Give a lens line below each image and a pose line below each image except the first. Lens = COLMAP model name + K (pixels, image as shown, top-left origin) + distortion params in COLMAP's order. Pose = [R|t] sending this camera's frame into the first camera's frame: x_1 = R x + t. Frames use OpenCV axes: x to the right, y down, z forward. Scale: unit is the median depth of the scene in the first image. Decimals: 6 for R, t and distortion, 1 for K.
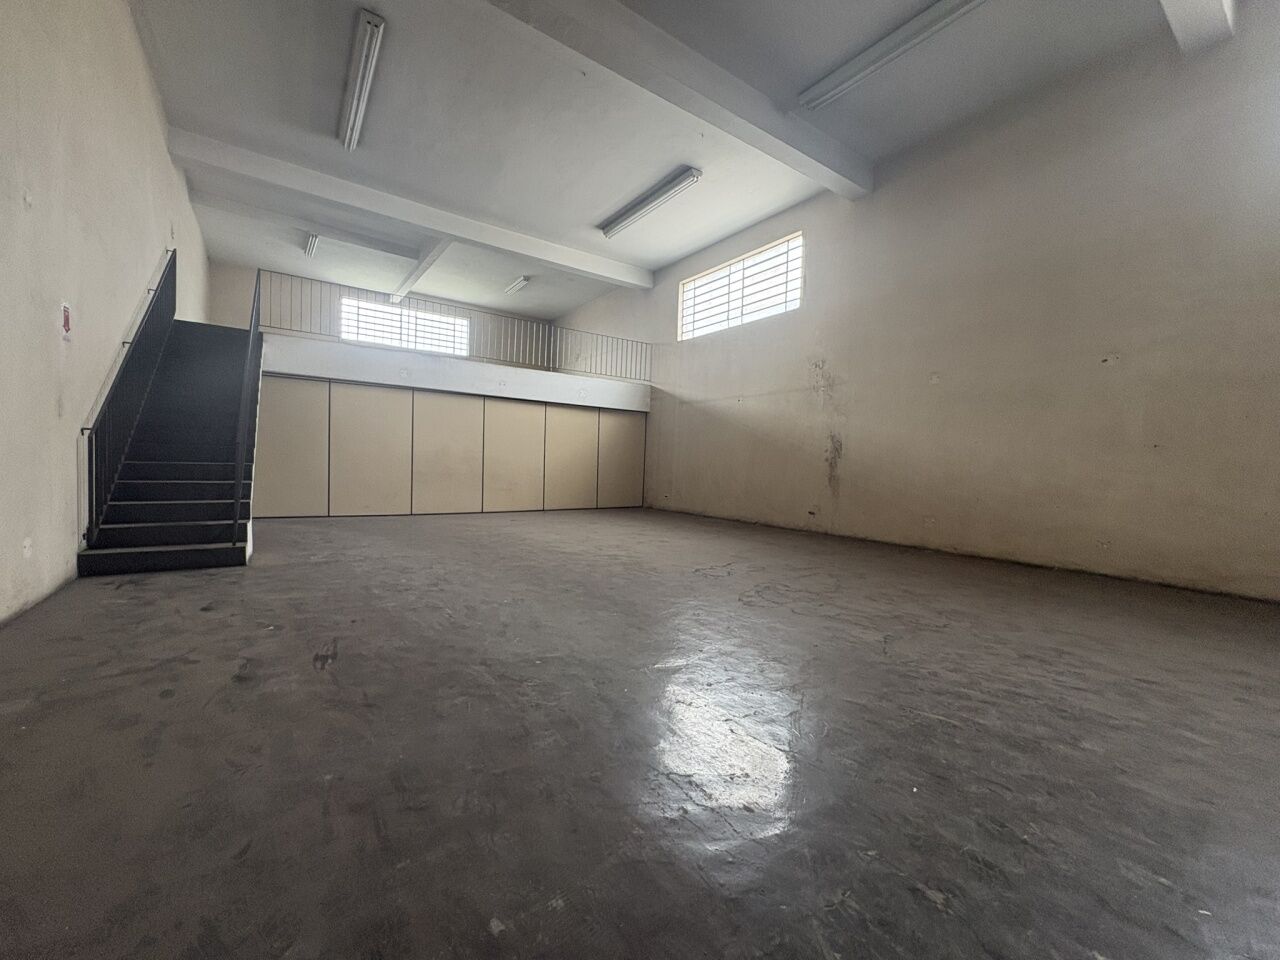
lens RADIAL K [[510.2, 0, 639.9], [0, 510.2, 475.1], [0, 0, 1]] dist [0.000832, 0.000127]
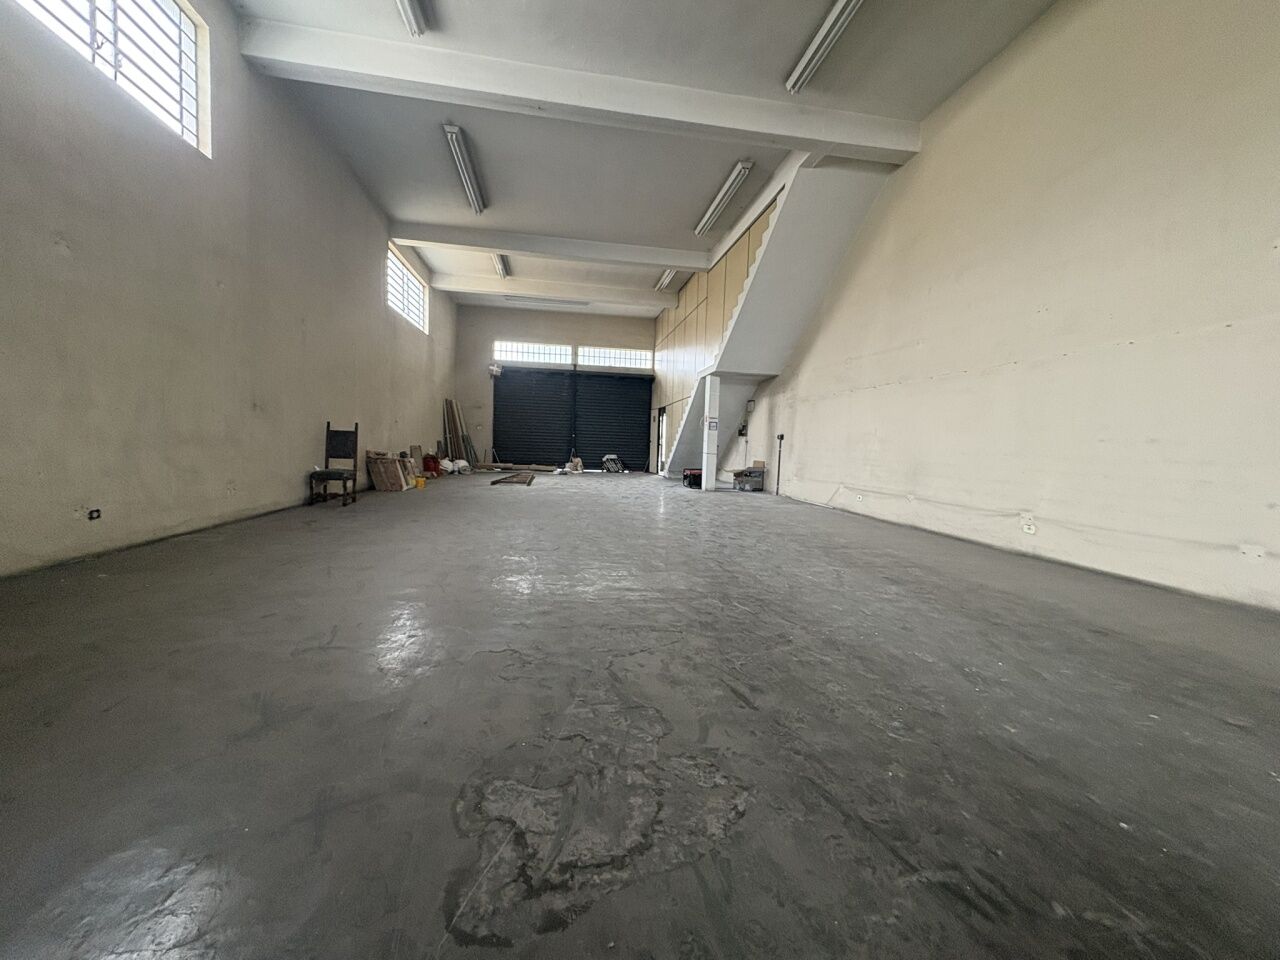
lens RADIAL K [[510.2, 0, 638.5], [0, 510.2, 478.2], [0, 0, 1]] dist [0.000832, 0.000127]
pose [[-0.891710, -0.092485, 0.443057, 0.051812], [-0.052161, 0.993377, 0.102380, -0.007828], [-0.449591, 0.068183, -0.890629, 0.553776]]
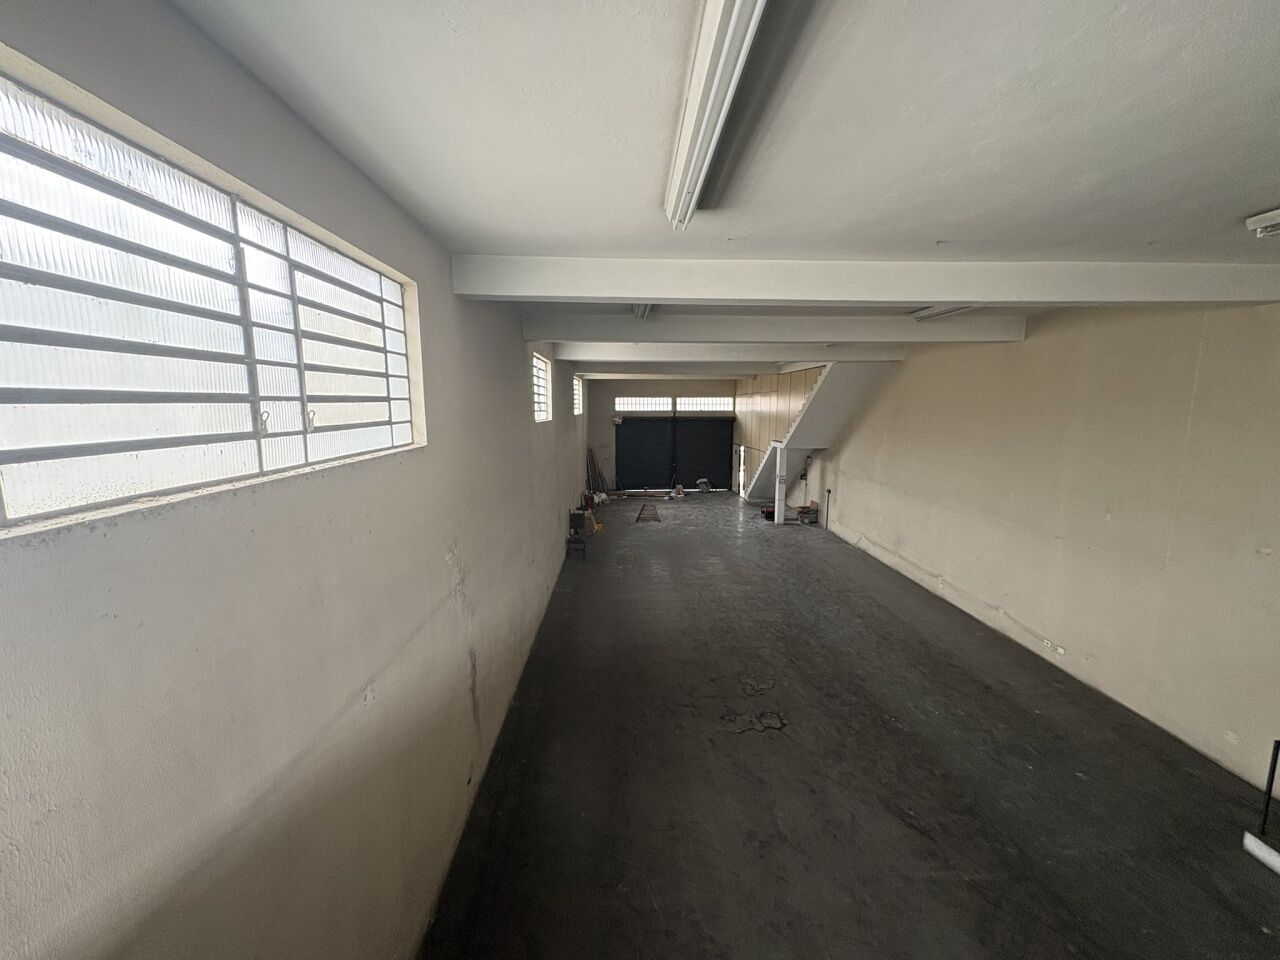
lens RADIAL K [[510.2, 0, 639.2], [0, 510.2, 479.7], [0, 0, 1]] dist [0.000832, 0.000127]
pose [[-0.832495, -0.112680, 0.542454, -0.110746], [-0.013109, 0.982832, 0.184038, -0.340558], [-0.553878, 0.146100, -0.819679, 1.130960]]
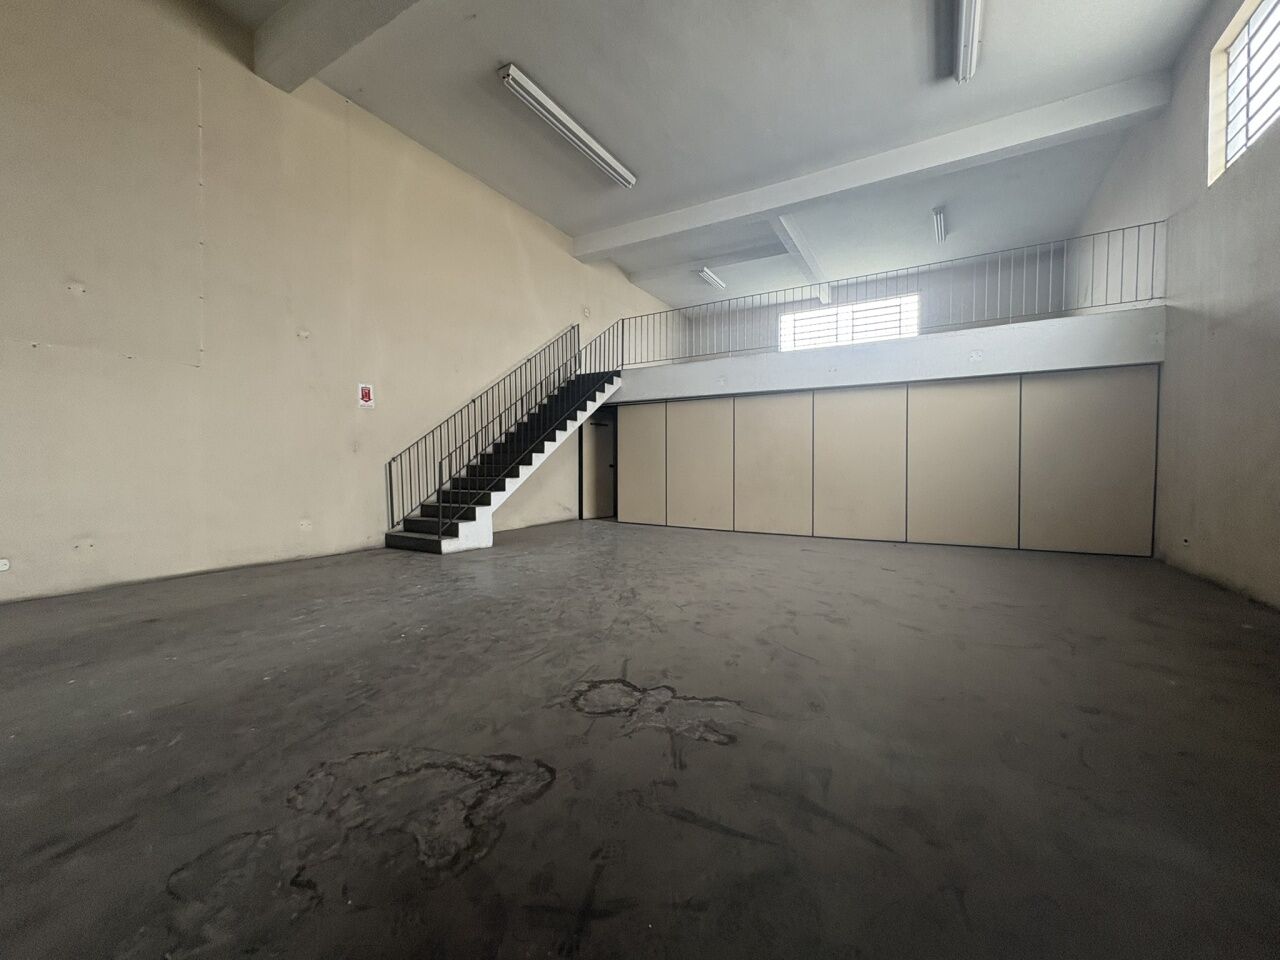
lens RADIAL K [[510.2, 0, 640.4], [0, 510.2, 477.5], [0, 0, 1]] dist [0.000832, 0.000127]
pose [[0.412506, -0.012834, -0.910865, 0.306706], [-0.008744, 0.999799, -0.018047, -0.001904], [0.910913, 0.015409, 0.412311, 0.432419]]
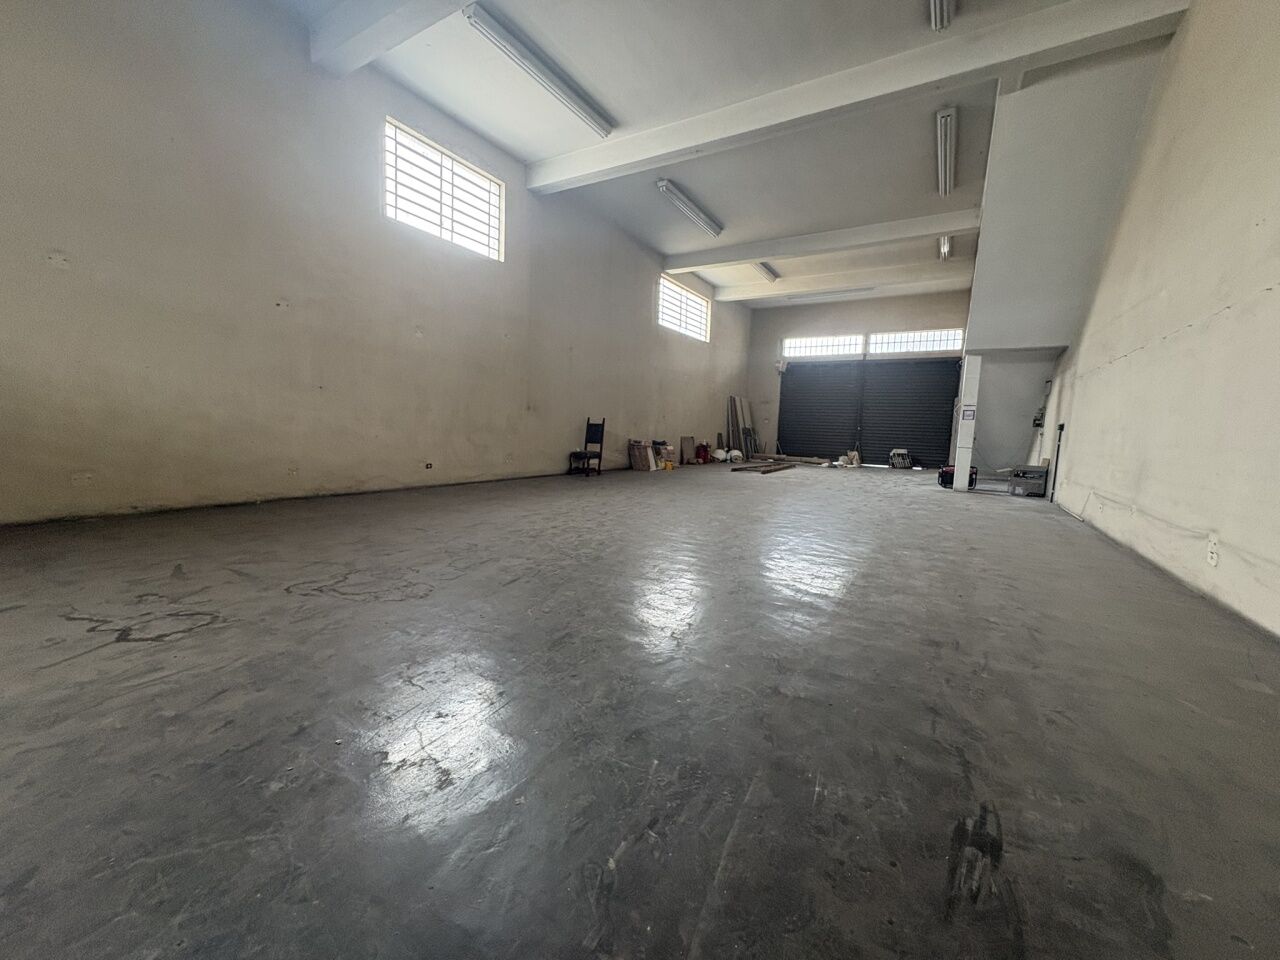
lens RADIAL K [[510.2, 0, 639.8], [0, 510.2, 477.9], [0, 0, 1]] dist [0.000832, 0.000127]
pose [[-0.392208, -0.138320, 0.909418, -0.240713], [-0.026119, 0.989906, 0.139298, -0.016400], [-0.919506, 0.030881, -0.391862, 0.401804]]
